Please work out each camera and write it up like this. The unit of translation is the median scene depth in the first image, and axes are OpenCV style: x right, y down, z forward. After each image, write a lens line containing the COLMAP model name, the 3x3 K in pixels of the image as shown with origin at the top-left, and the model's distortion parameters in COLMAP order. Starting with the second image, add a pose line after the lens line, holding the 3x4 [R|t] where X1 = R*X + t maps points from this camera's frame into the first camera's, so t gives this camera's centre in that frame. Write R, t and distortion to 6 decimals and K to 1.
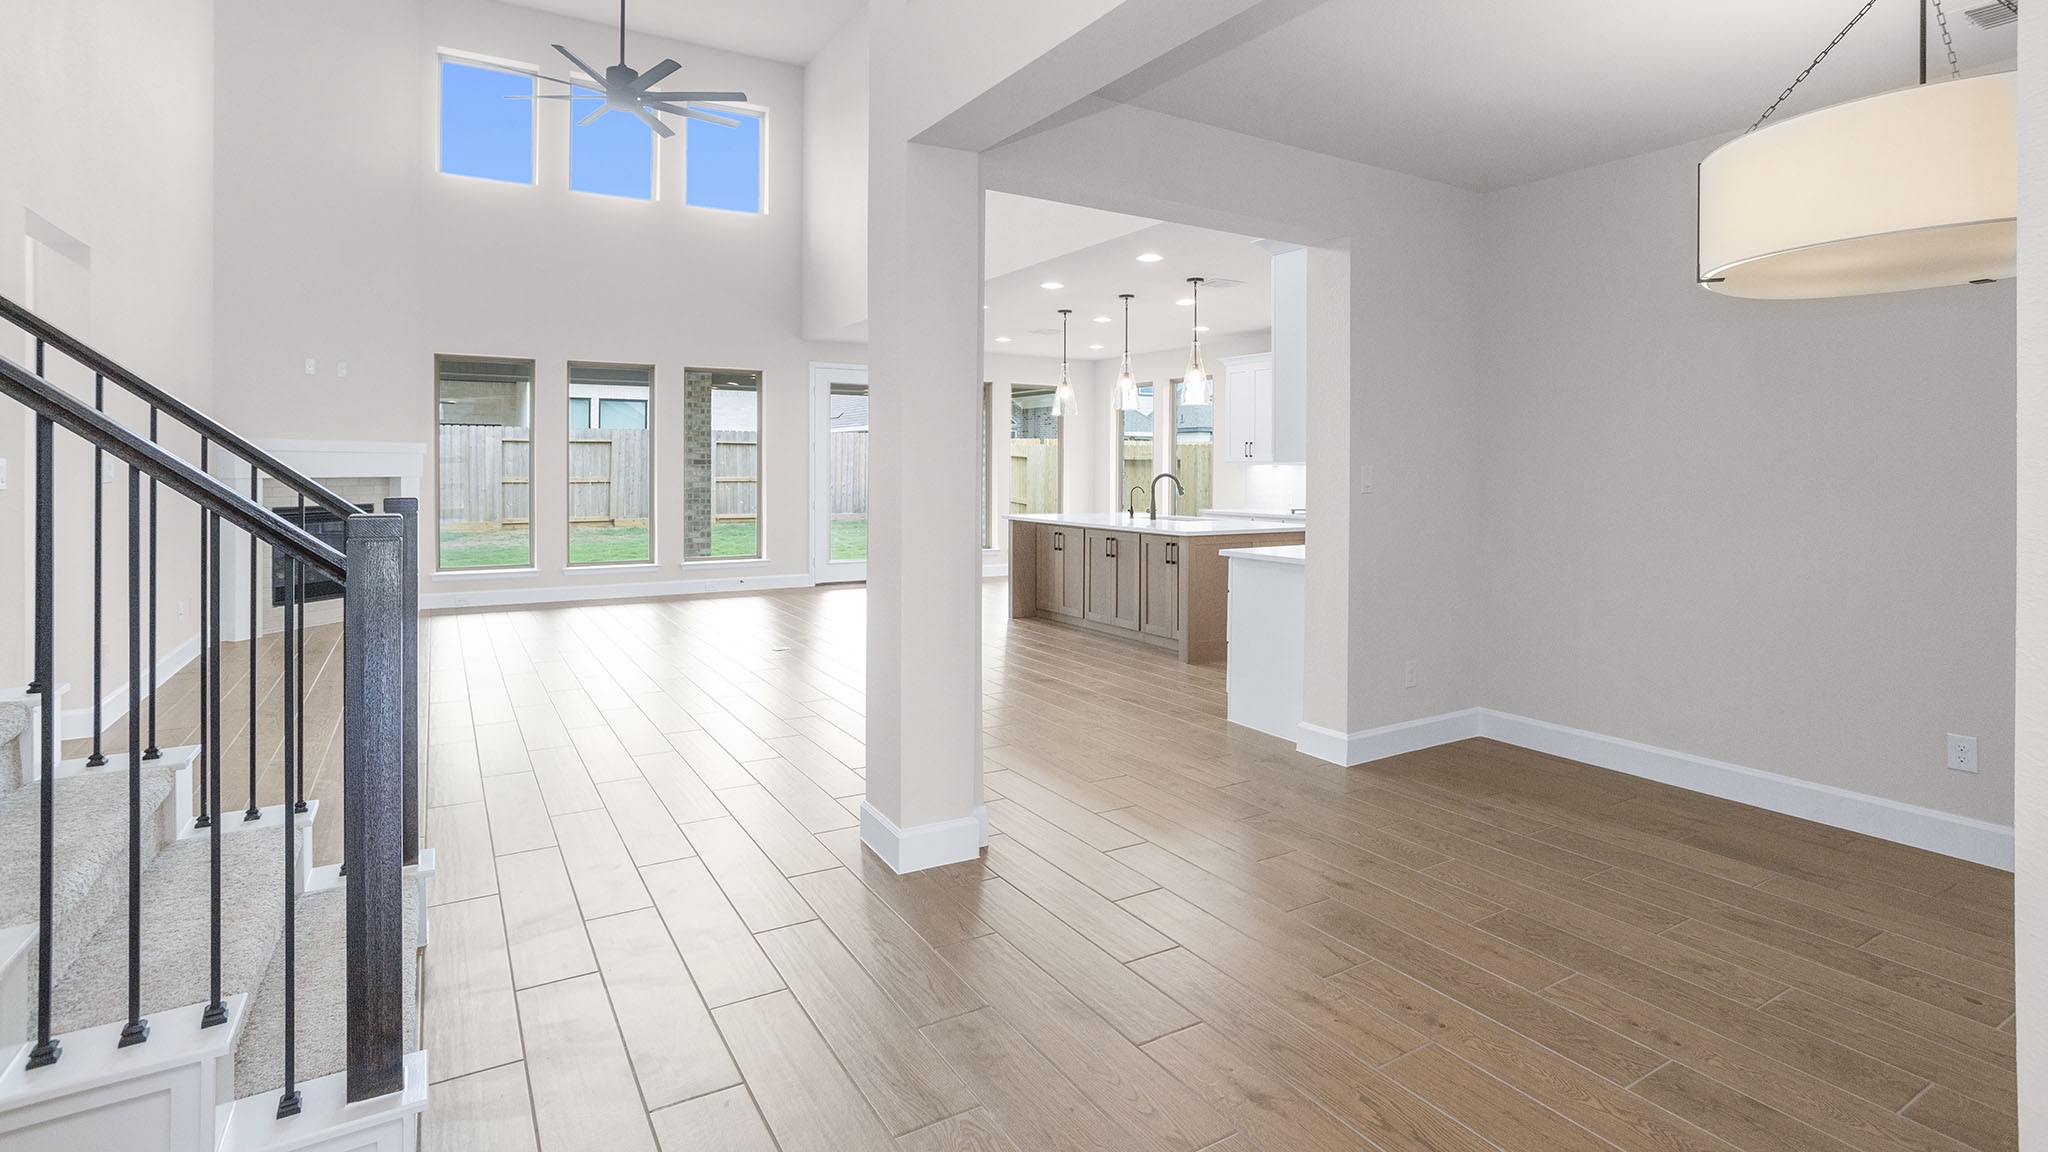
lens RADIAL K [[1001.3, 0, 1023.9], [0, 1001.3, 476.5], [0, 0, 1]] dist [-0.032013, 0.008220]
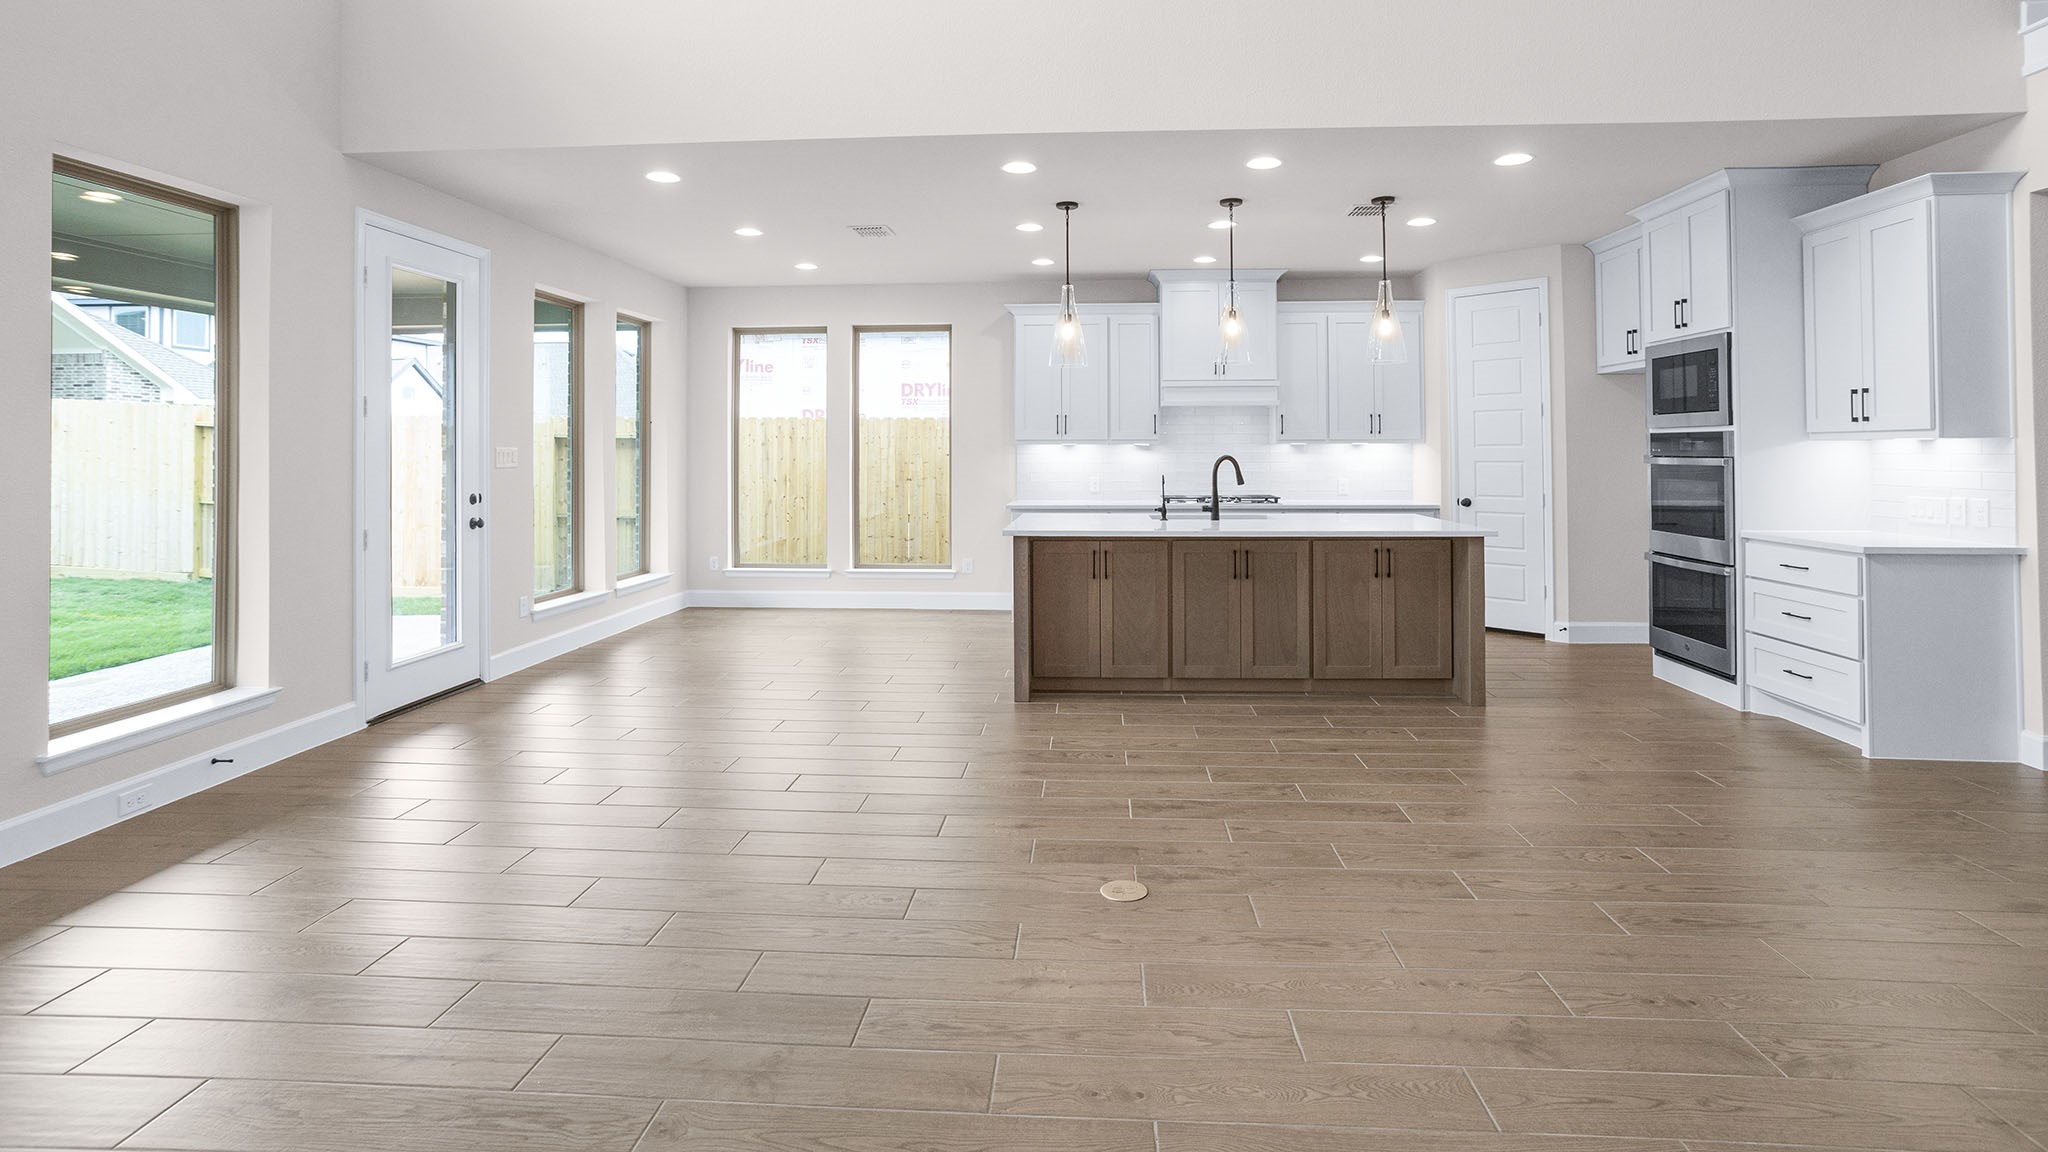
lens RADIAL K [[1001.3, 0, 1018.2], [0, 1001.3, 446.3], [0, 0, 1]] dist [-0.032013, 0.008220]
pose [[0.571698, -0.001214, 0.820463, -0.449758], [0.012879, 0.999889, -0.007495, -0.005236], [-0.820363, 0.014851, 0.571650, 0.593243]]
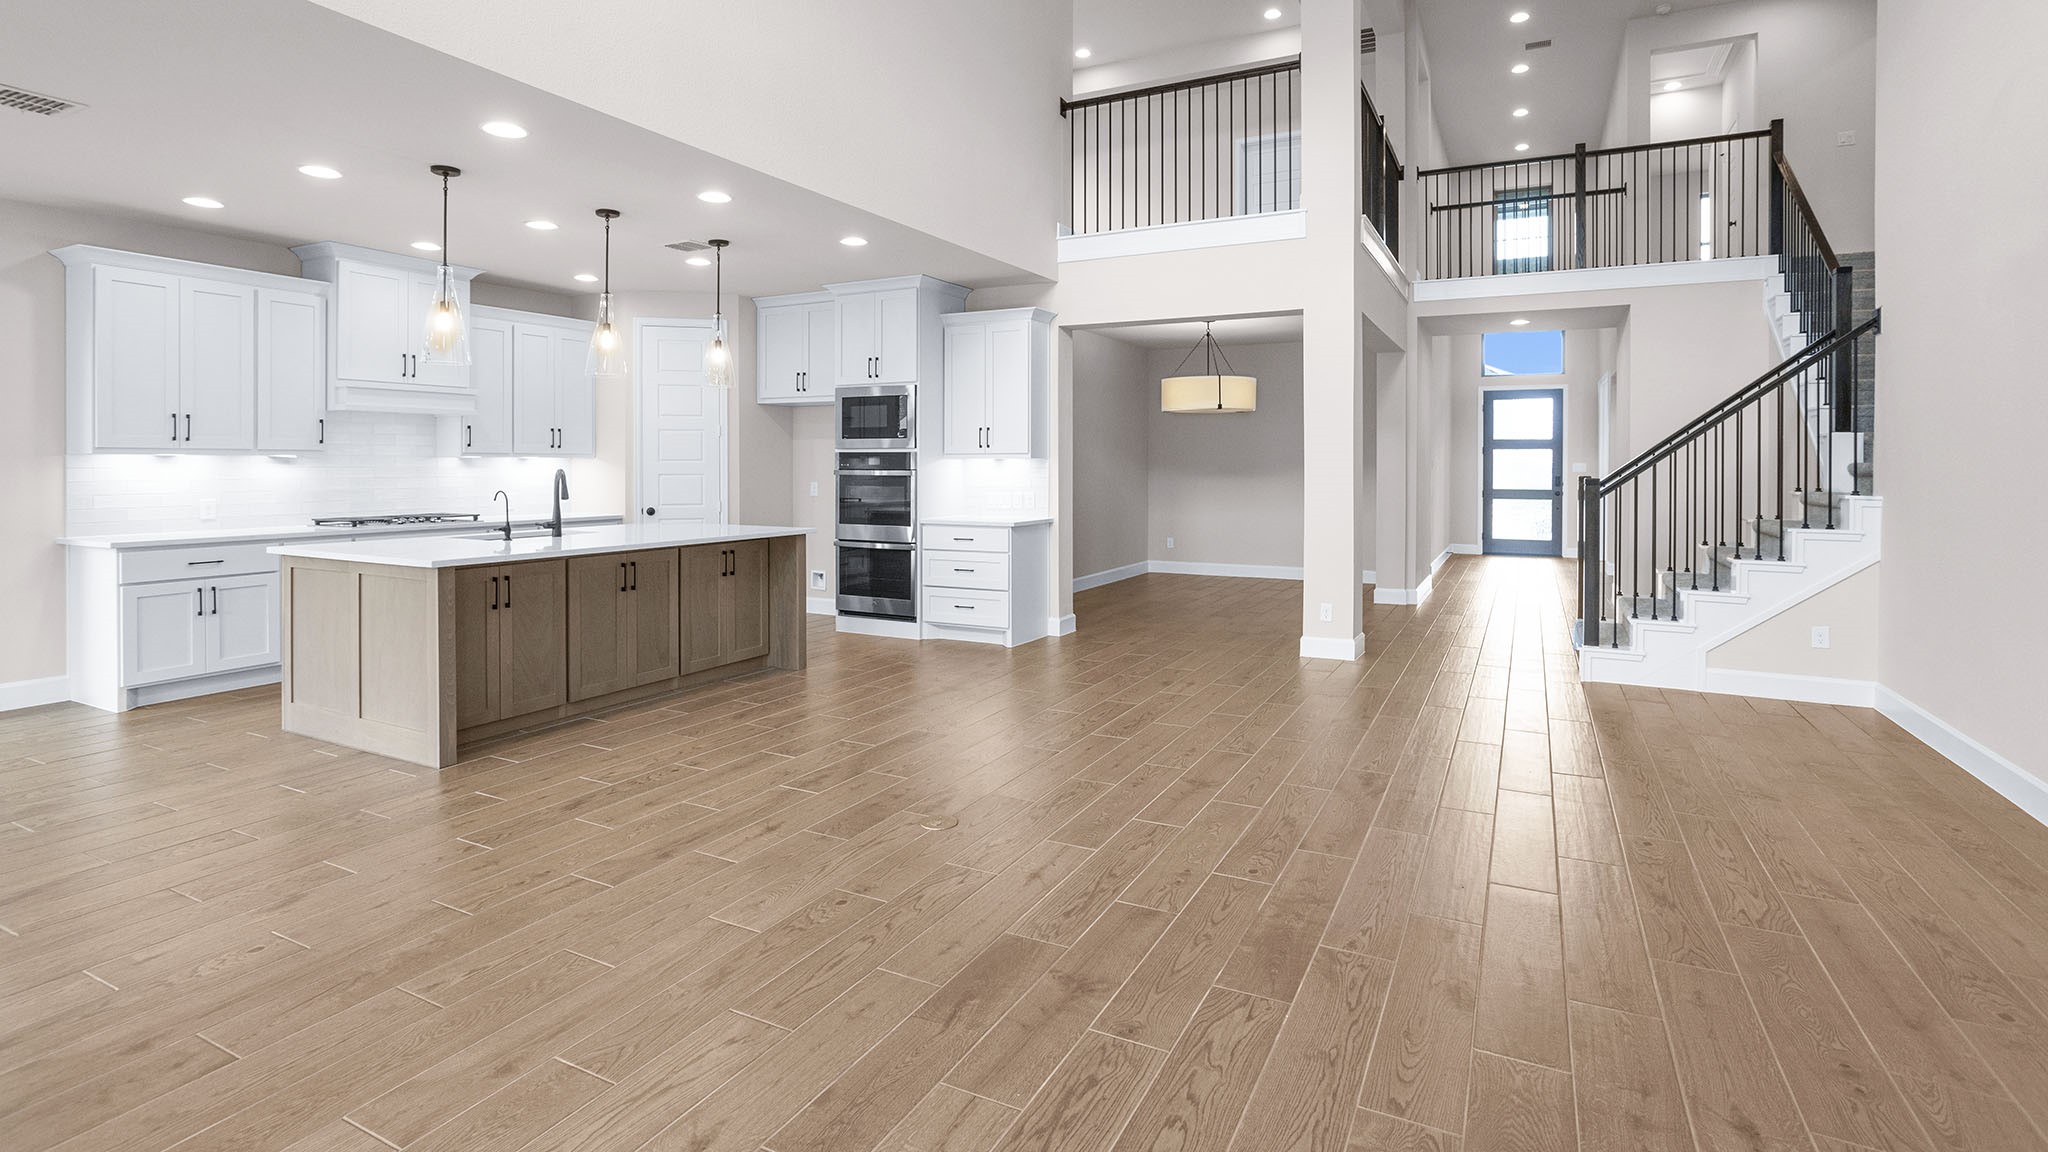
lens RADIAL K [[1001.3, 0, 1025.2], [0, 1001.3, 466.5], [0, 0, 1]] dist [-0.032013, 0.008220]
pose [[-0.527183, -0.004965, 0.849737, -0.515867], [0.006178, 0.999934, 0.009675, -0.007902], [-0.849729, 0.010350, -0.527118, 0.910526]]
